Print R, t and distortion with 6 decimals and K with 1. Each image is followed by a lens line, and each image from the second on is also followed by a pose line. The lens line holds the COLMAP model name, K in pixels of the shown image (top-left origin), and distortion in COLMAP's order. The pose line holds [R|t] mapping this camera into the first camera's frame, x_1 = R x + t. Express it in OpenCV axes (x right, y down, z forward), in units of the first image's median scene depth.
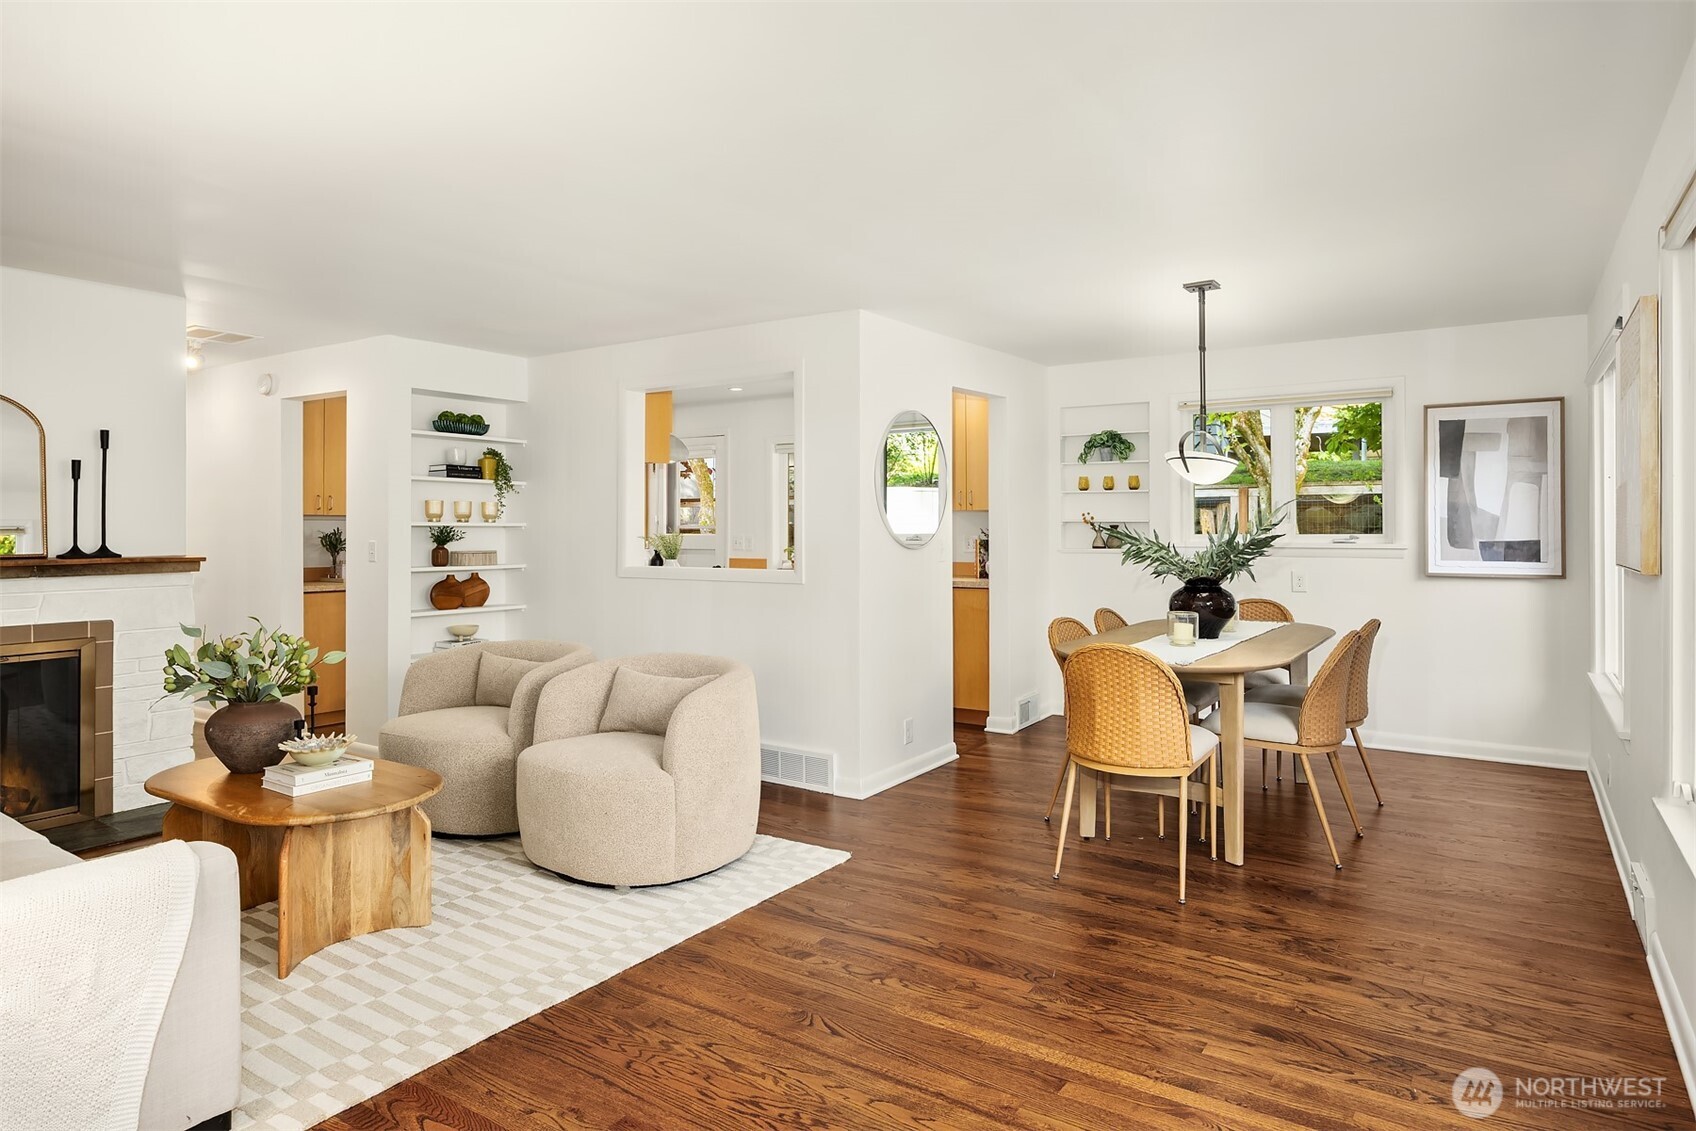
lens RADIAL K [[1008.9, 0, 848.6], [0, 1008.9, 514.3], [0, 0, 1]] dist [-0.005503, -0.001544]
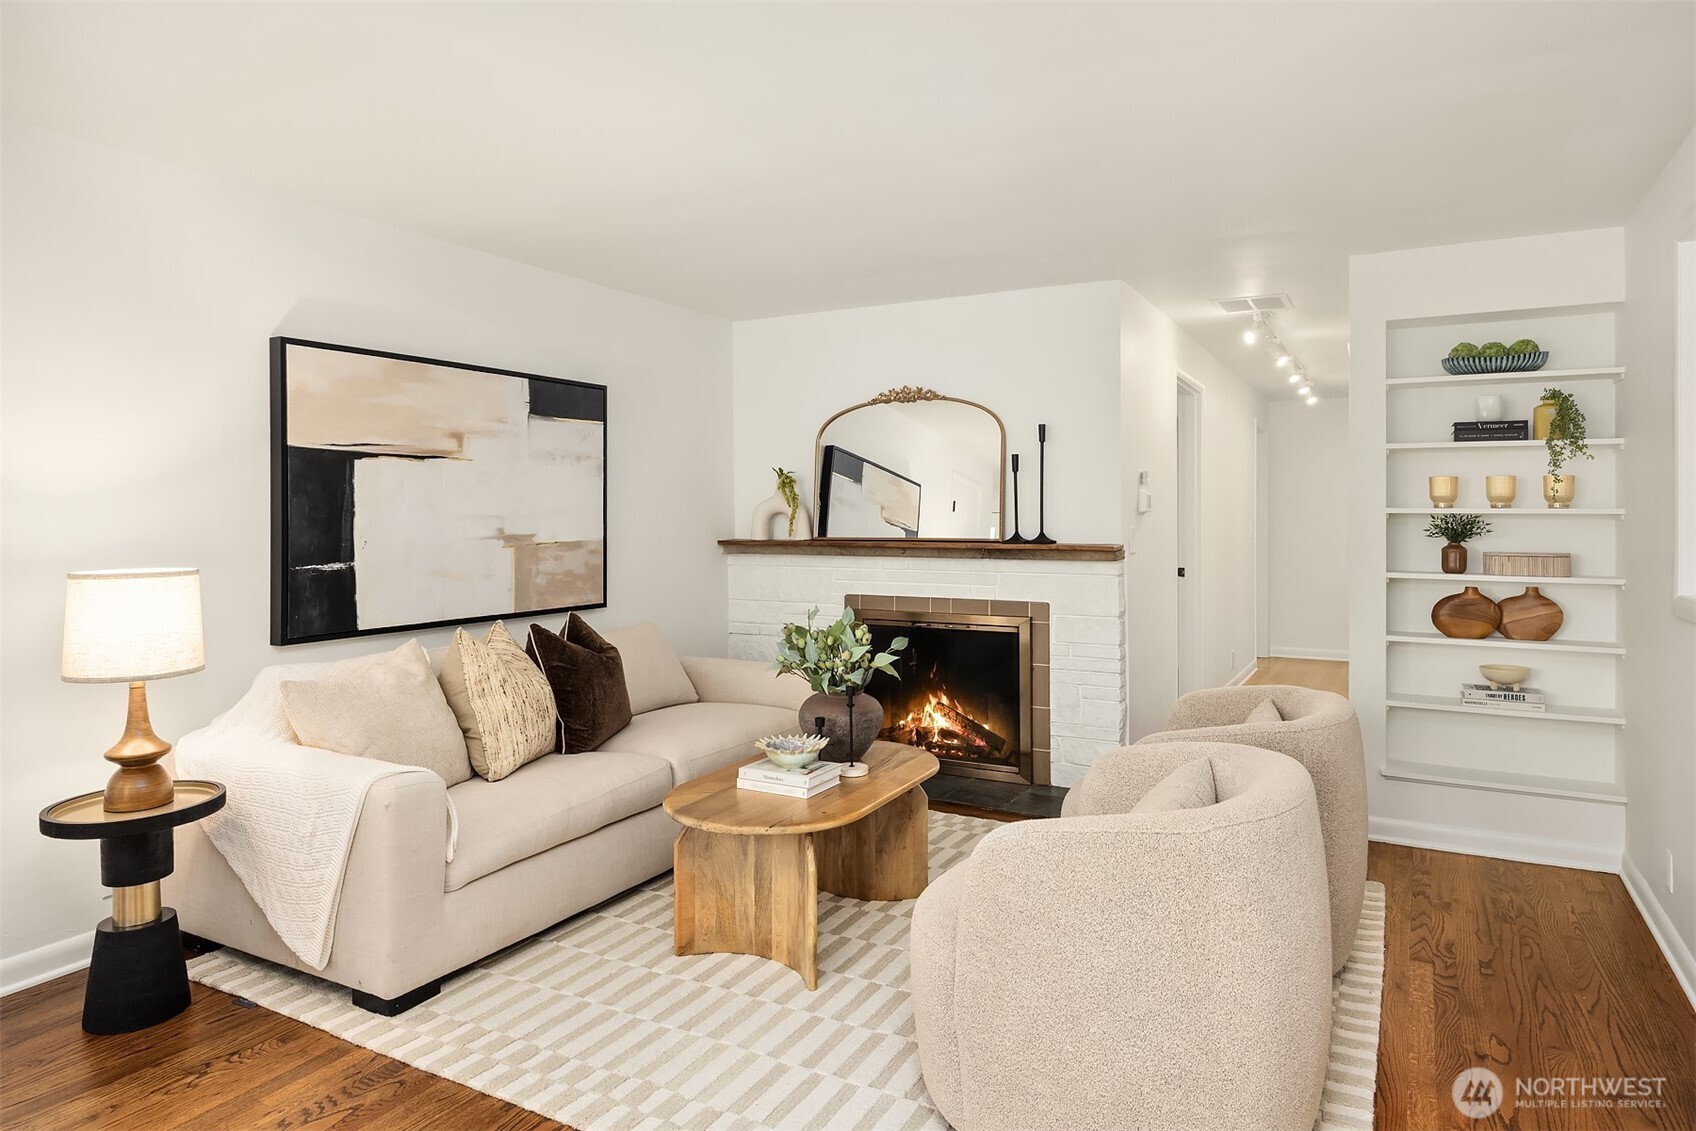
lens RADIAL K [[1008.9, 0, 848.6], [0, 1008.9, 514.3], [0, 0, 1]] dist [-0.005503, -0.001544]
pose [[0.091314, 0.001536, -0.995821, 0.240243], [0.013152, 0.999910, 0.002748, 0.004845], [0.995735, -0.013348, 0.091285, 0.545443]]
